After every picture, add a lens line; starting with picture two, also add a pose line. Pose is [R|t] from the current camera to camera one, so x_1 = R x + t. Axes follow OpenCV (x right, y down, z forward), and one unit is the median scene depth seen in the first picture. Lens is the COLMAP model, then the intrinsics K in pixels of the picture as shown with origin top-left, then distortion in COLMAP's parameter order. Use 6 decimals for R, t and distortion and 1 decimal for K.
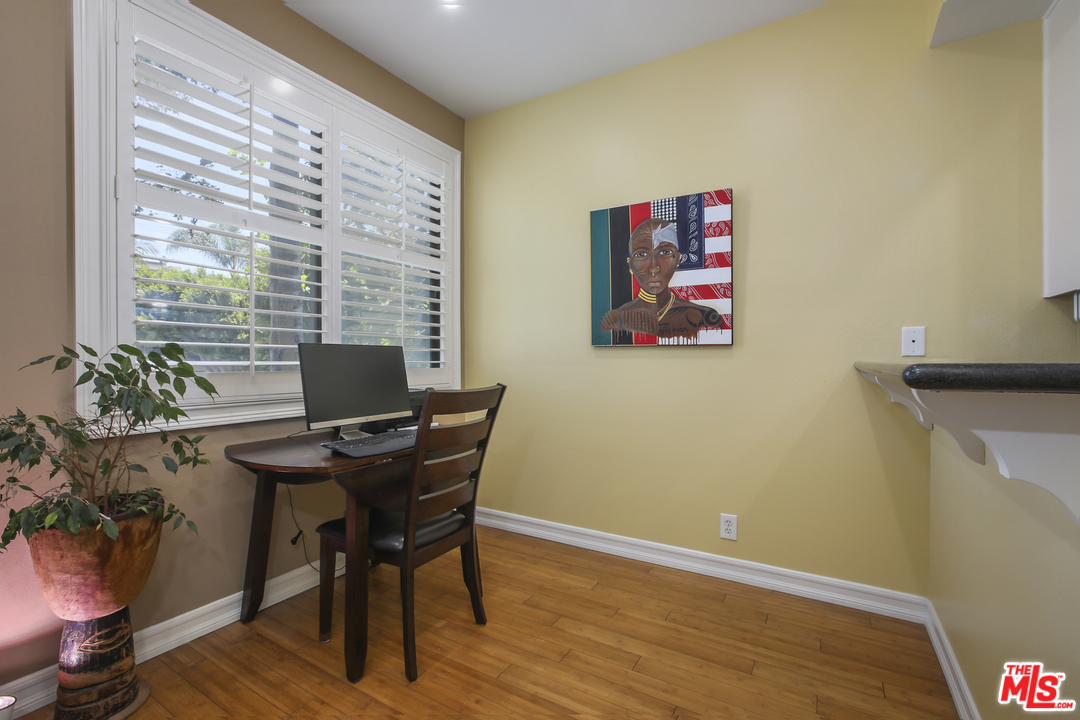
lens RADIAL K [[495.1, 0, 543.5], [0, 495.1, 358.4], [0, 0, 1]] dist [-0.031303, 0.001863]
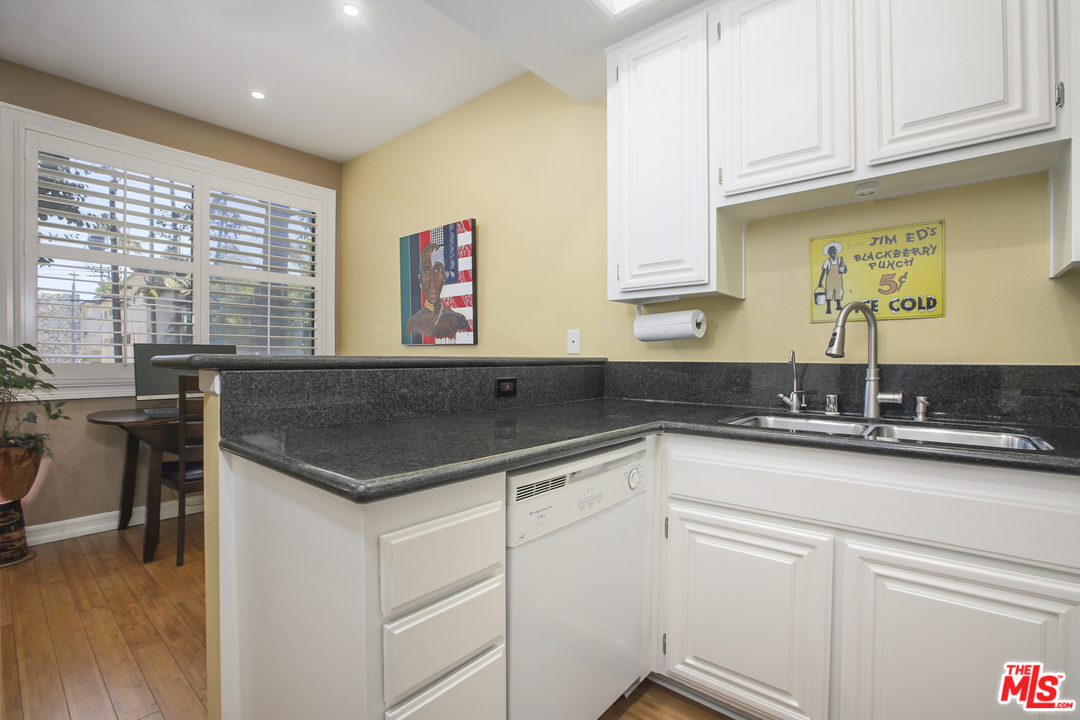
lens RADIAL K [[495.1, 0, 547.1], [0, 495.1, 361.9], [0, 0, 1]] dist [-0.031303, 0.001863]
pose [[0.986484, 0.006829, -0.163714, 0.750879], [-0.004915, 0.999915, 0.012093, 0.001047], [0.163783, -0.011125, 0.986434, -0.199450]]
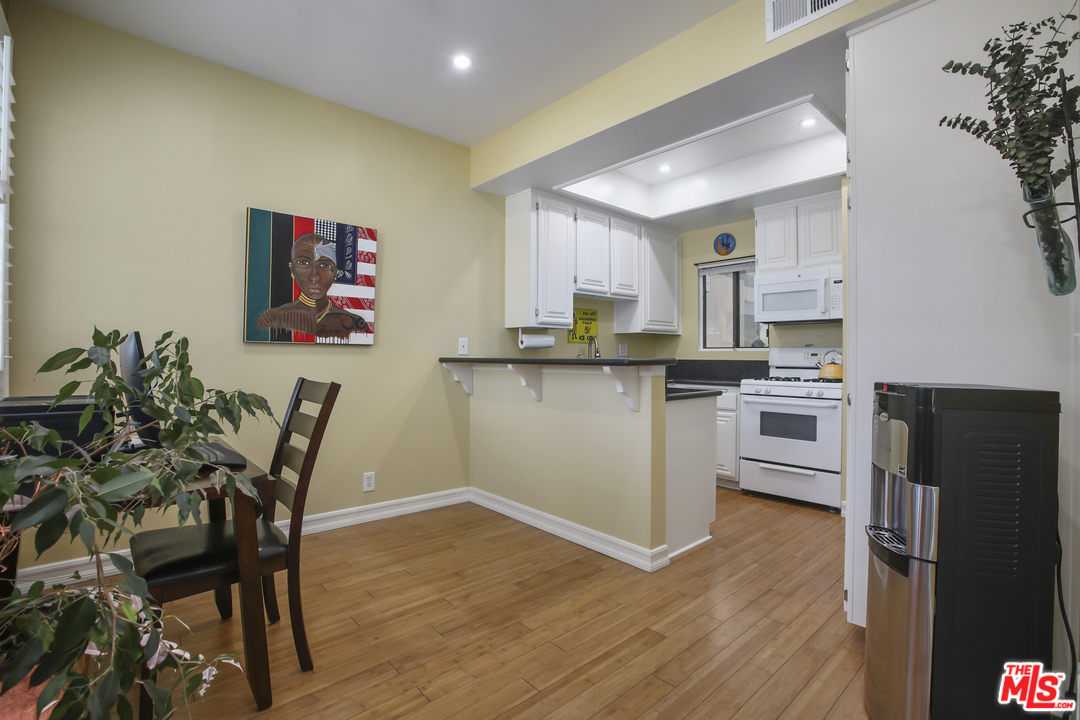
lens RADIAL K [[495.1, 0, 542.0], [0, 495.1, 350.4], [0, 0, 1]] dist [-0.031303, 0.001863]
pose [[0.292215, 0.012036, 0.956277, -0.753531], [-0.008084, 0.999916, -0.010114, -0.003252], [-0.956319, -0.004775, 0.292288, 0.159722]]
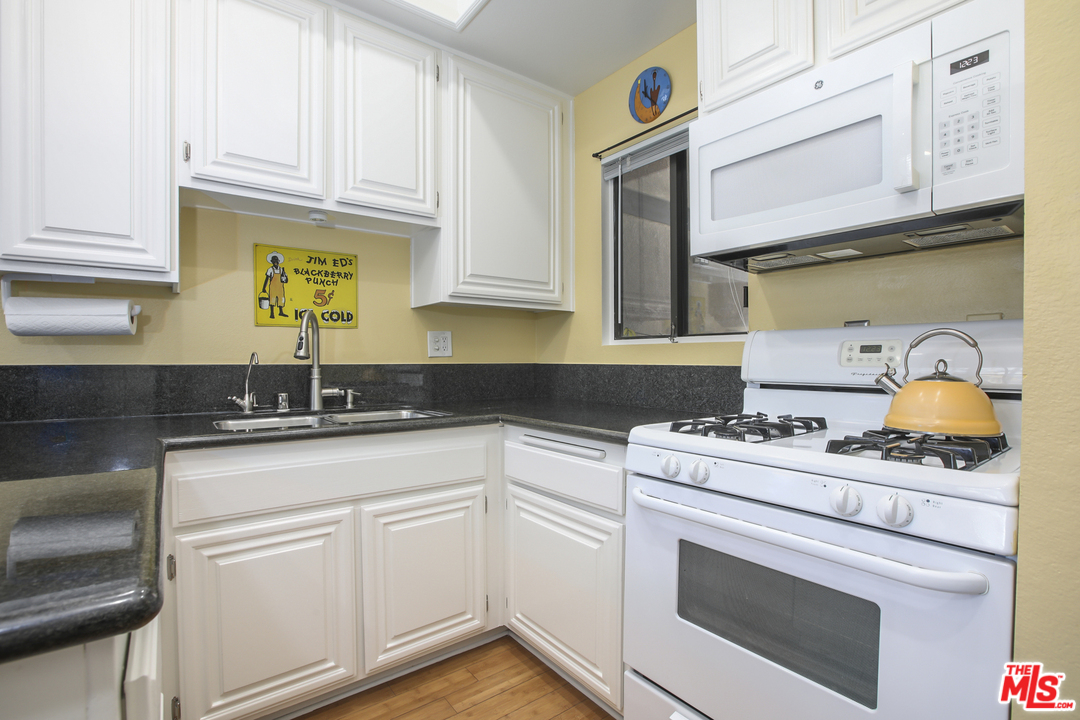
lens RADIAL K [[495.1, 0, 539.2], [0, 495.1, 364.7], [0, 0, 1]] dist [-0.031303, 0.001863]
pose [[0.372742, -0.006566, 0.927912, 0.476990], [-0.004618, 0.999949, 0.008931, 0.001330], [-0.927923, -0.007614, 0.372693, -0.099298]]
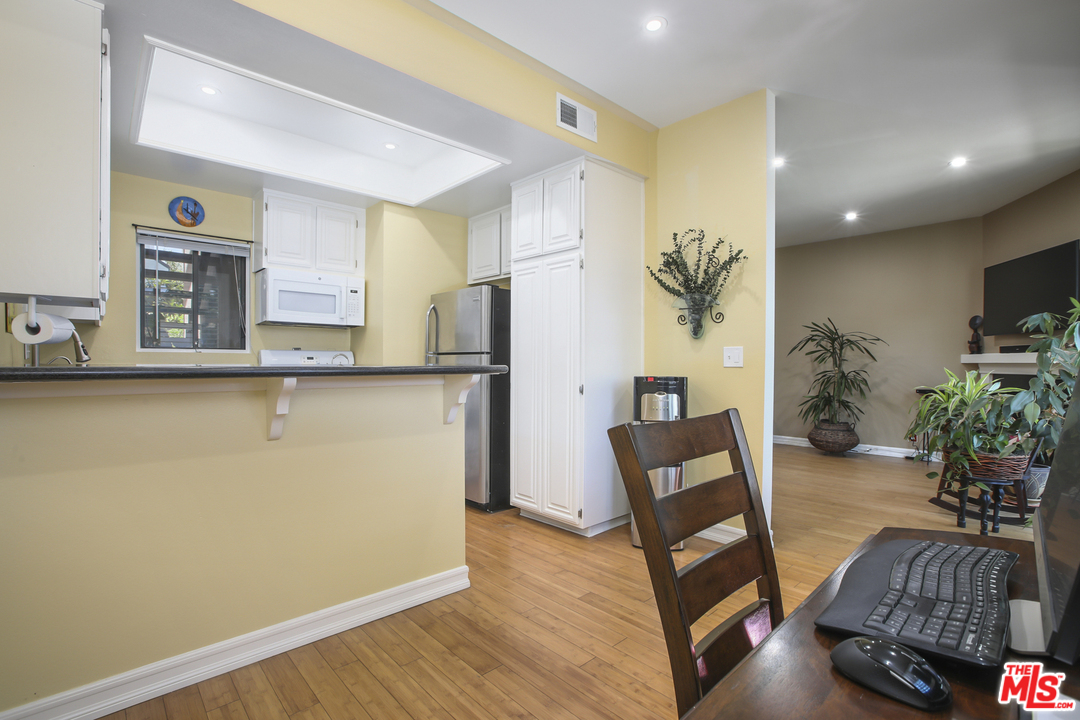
lens RADIAL K [[495.1, 0, 540.8], [0, 495.1, 365.9], [0, 0, 1]] dist [-0.031303, 0.001863]
pose [[-0.960914, -0.008452, 0.276718, -0.106788], [-0.006934, 0.999955, 0.006464, -0.003314], [-0.276760, 0.004293, -0.960929, 1.152746]]
